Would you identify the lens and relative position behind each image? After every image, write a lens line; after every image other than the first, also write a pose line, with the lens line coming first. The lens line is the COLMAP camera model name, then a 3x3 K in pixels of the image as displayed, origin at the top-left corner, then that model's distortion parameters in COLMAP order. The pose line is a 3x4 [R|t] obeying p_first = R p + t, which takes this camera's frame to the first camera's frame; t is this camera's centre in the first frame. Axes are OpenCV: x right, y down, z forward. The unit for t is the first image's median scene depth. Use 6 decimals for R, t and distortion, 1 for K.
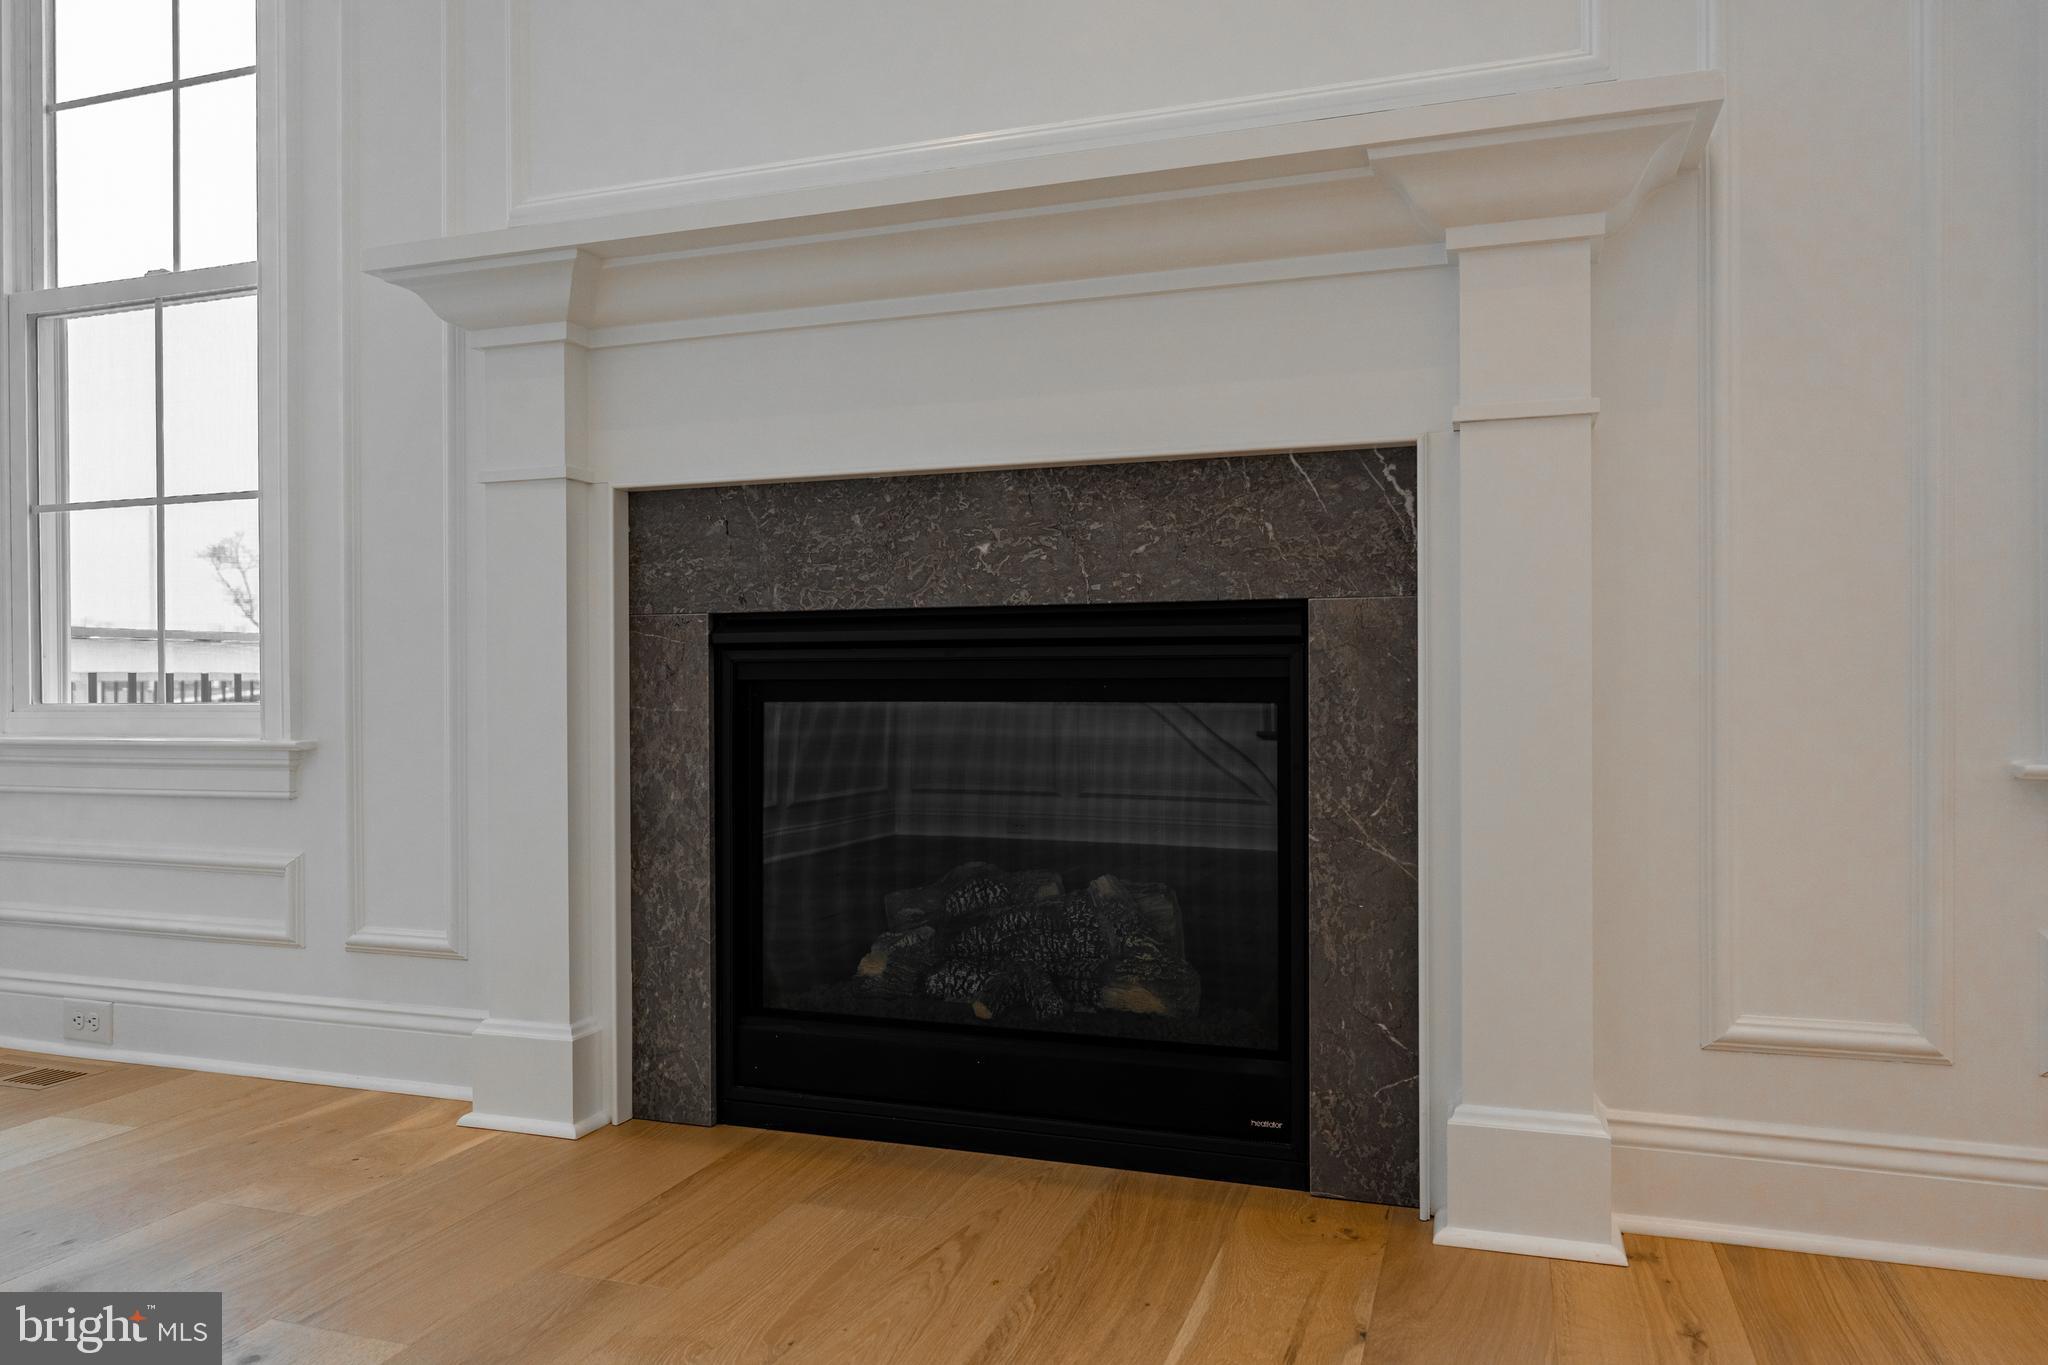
lens RADIAL K [[1415.1, 0, 1022.9], [0, 1415.1, 686.5], [0, 0, 1]] dist [-0.009490, -0.001929]
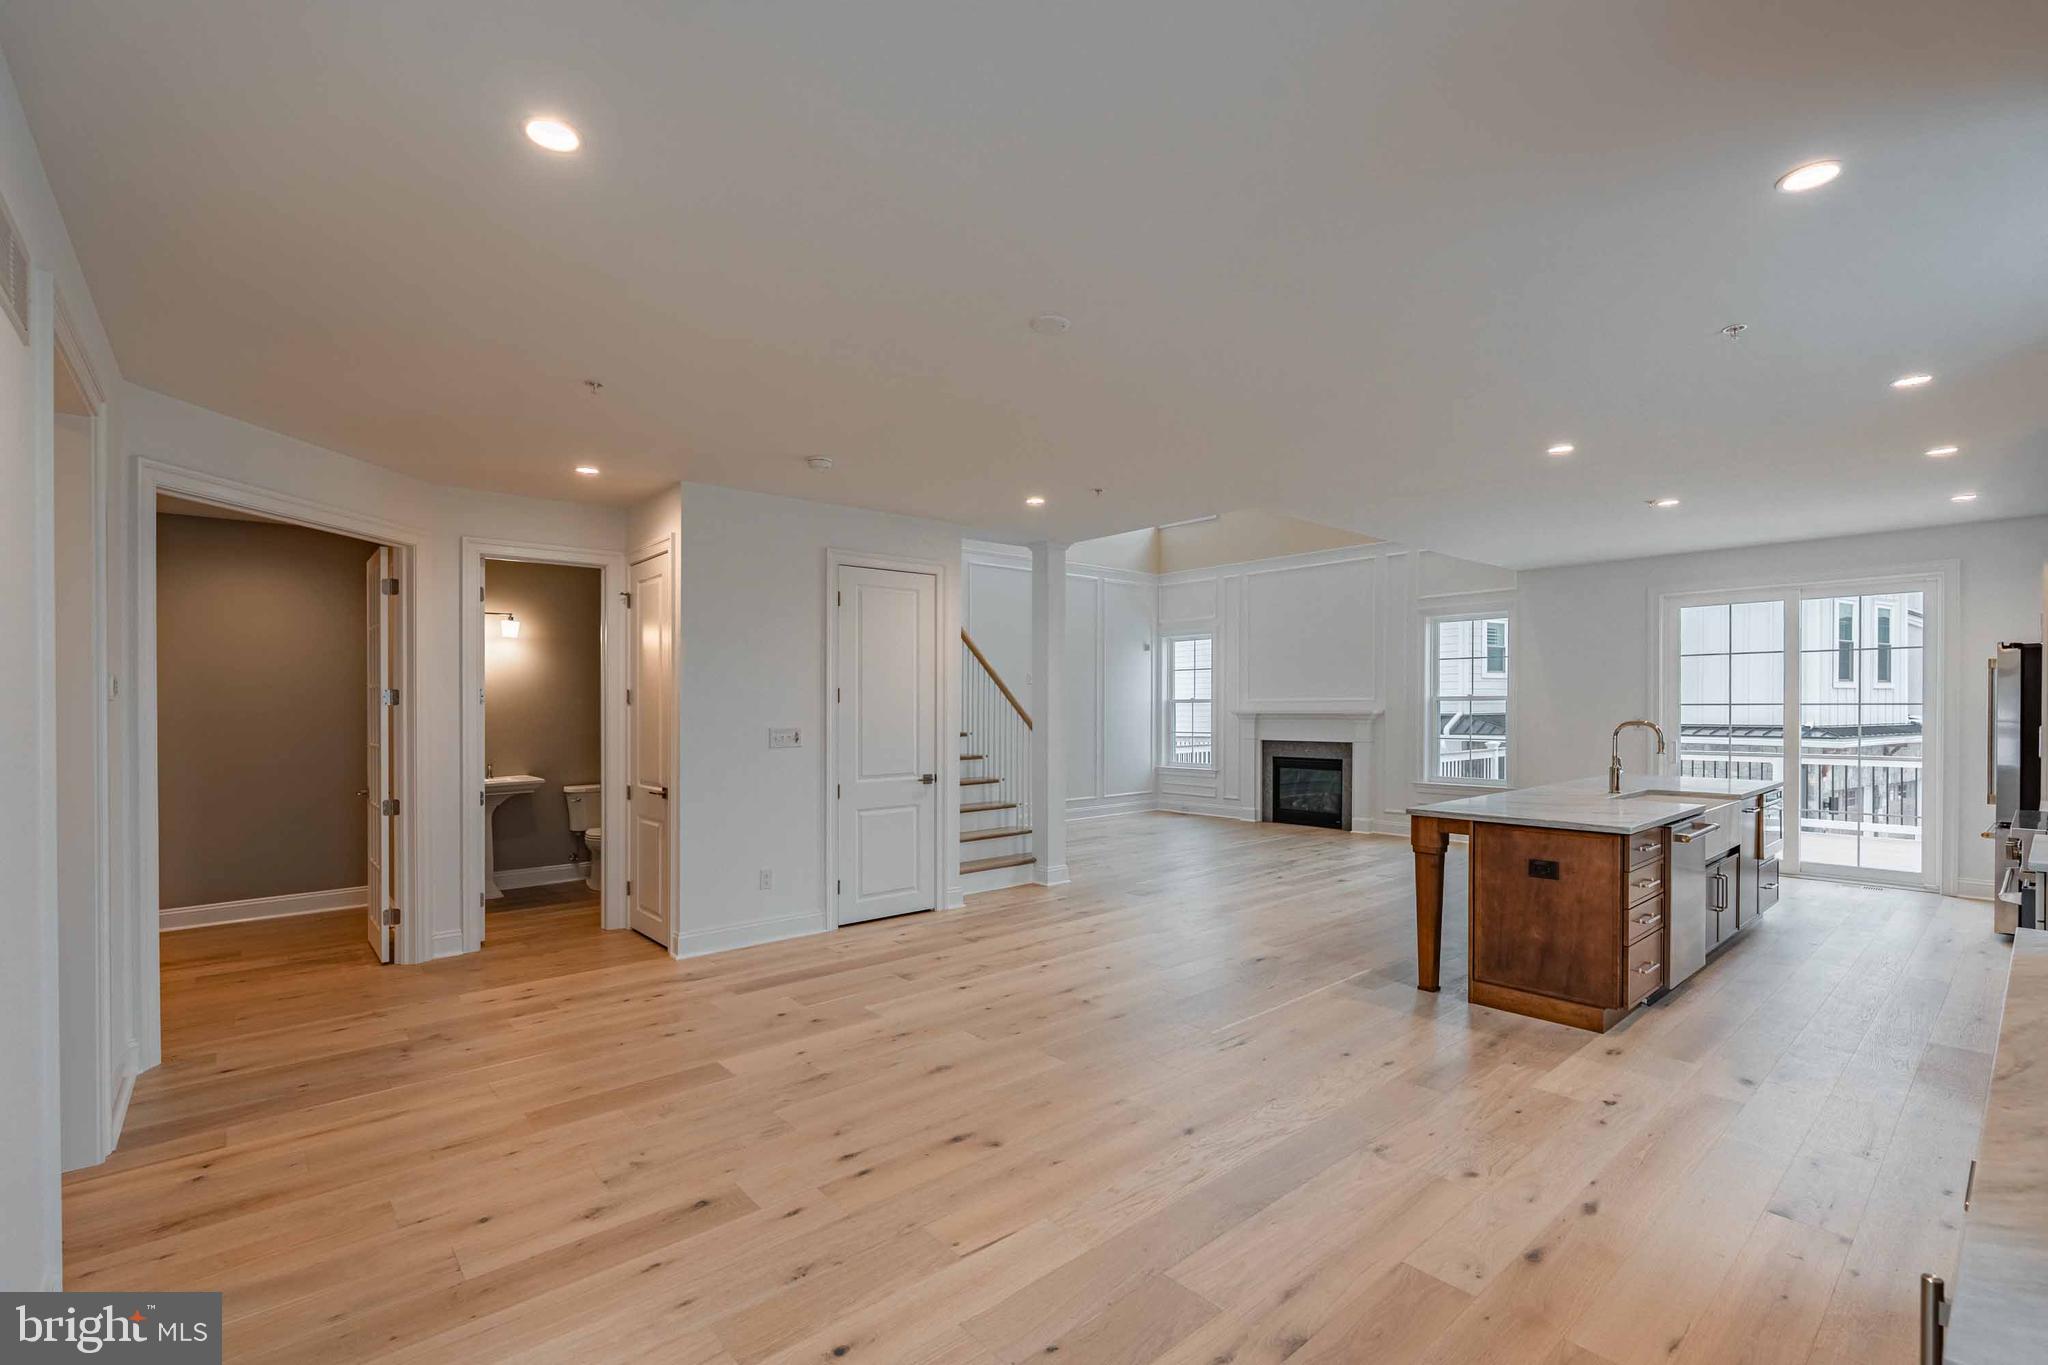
lens RADIAL K [[897.6, 0, 1015.9], [0, 897.6, 712.3], [0, 0, 1]] dist [-0.017995, -0.000019]
pose [[0.858201, 0.007769, -0.513256, 1.101635], [-0.004397, 0.999960, 0.007784, -0.328506], [0.513296, -0.004423, 0.858200, -3.975589]]
